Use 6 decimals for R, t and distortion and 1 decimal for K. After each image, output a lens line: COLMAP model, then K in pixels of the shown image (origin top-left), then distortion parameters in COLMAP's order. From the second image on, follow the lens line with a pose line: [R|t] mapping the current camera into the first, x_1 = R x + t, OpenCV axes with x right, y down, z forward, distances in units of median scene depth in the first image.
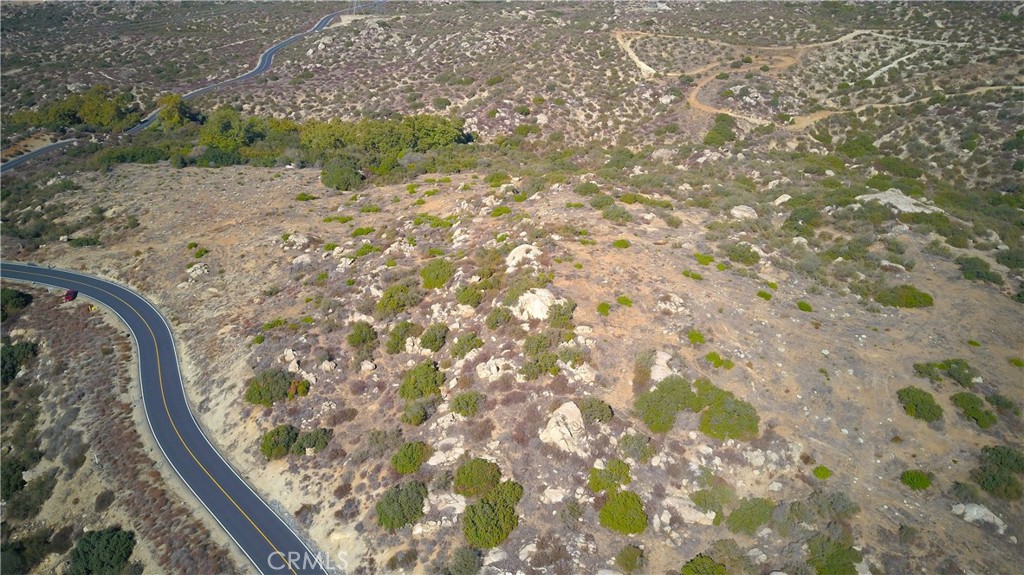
lens RADIAL K [[778.9, 0, 512.0], [0, 778.9, 287.5], [0, 0, 1]] dist [0.008476, -0.006033]
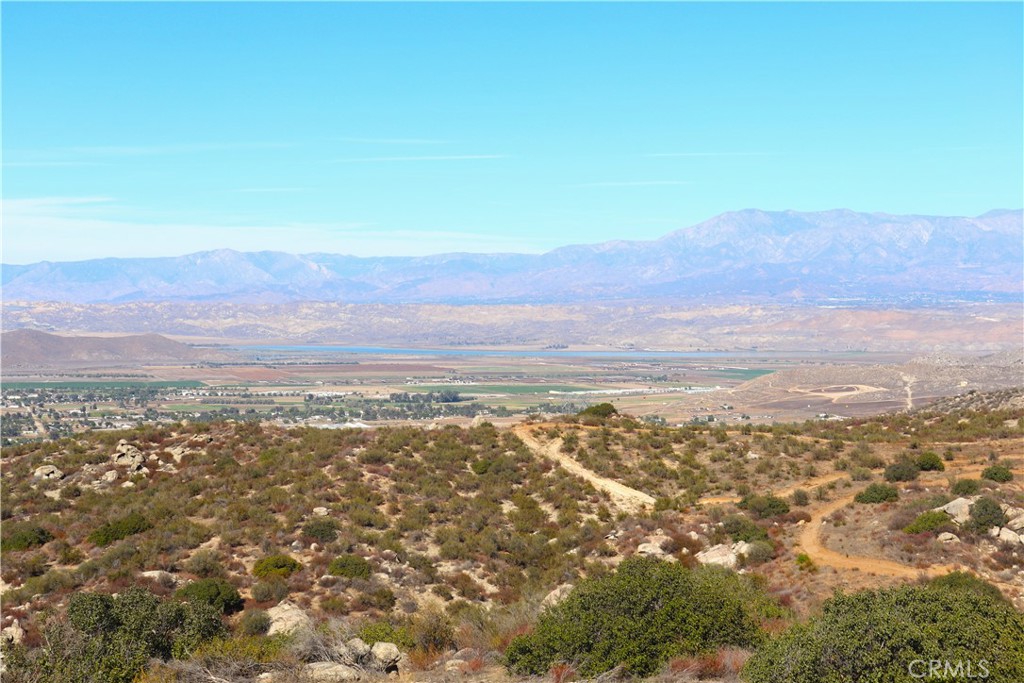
lens RADIAL K [[1662.8, 0, 512.0], [0, 1662.8, 341.5], [0, 0, 1]] dist [0.121053, 0.170575]
pose [[0.987568, -0.011049, 0.156803, 0.026922], [0.083150, 0.883262, -0.461448, -0.035299], [-0.133400, 0.468750, 0.873200, 0.469407]]
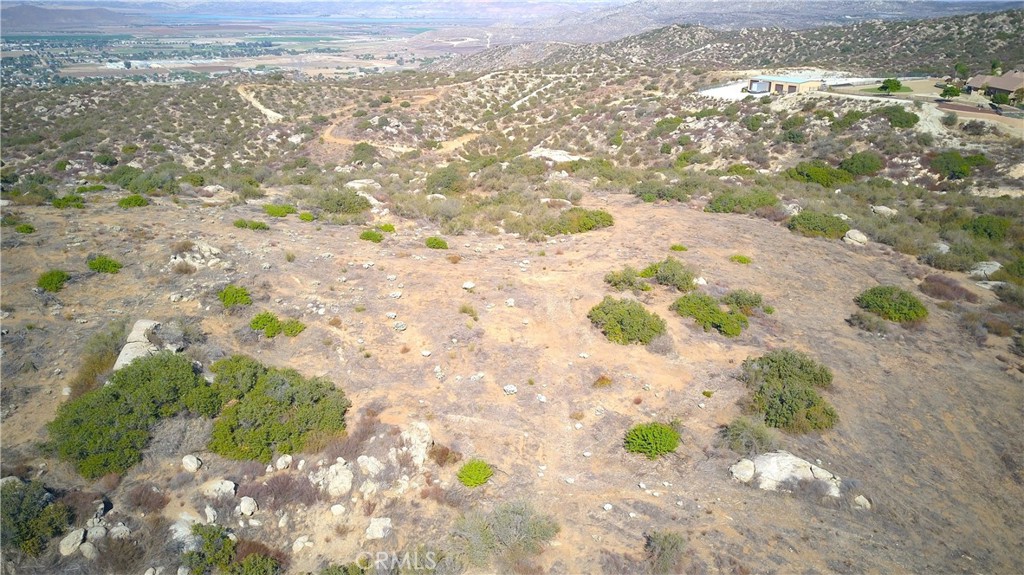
lens RADIAL K [[778.9, 0, 512.0], [0, 778.9, 287.5], [0, 0, 1]] dist [0.008476, -0.006033]
pose [[0.919066, -0.137969, 0.369164, 0.083654], [0.190104, 0.975737, -0.108615, 0.058677], [-0.345222, 0.170004, 0.922996, 0.174530]]
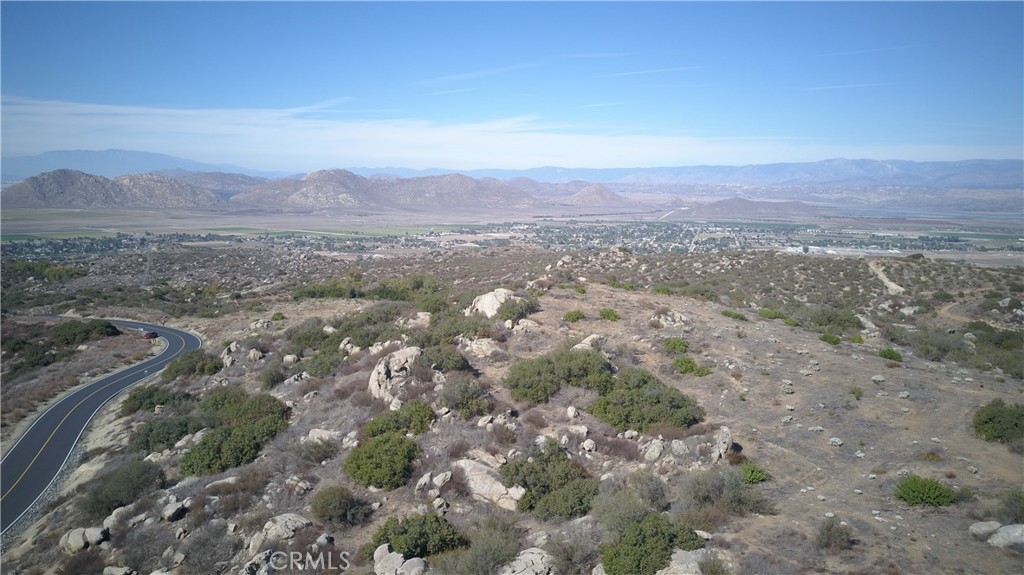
lens RADIAL K [[778.9, 0, 512.0], [0, 778.9, 287.5], [0, 0, 1]] dist [0.008476, -0.006033]
pose [[0.918629, 0.059154, -0.390668, 0.142892], [-0.199516, 0.922866, -0.329411, 0.104727], [0.341048, 0.380551, 0.859574, 0.136454]]
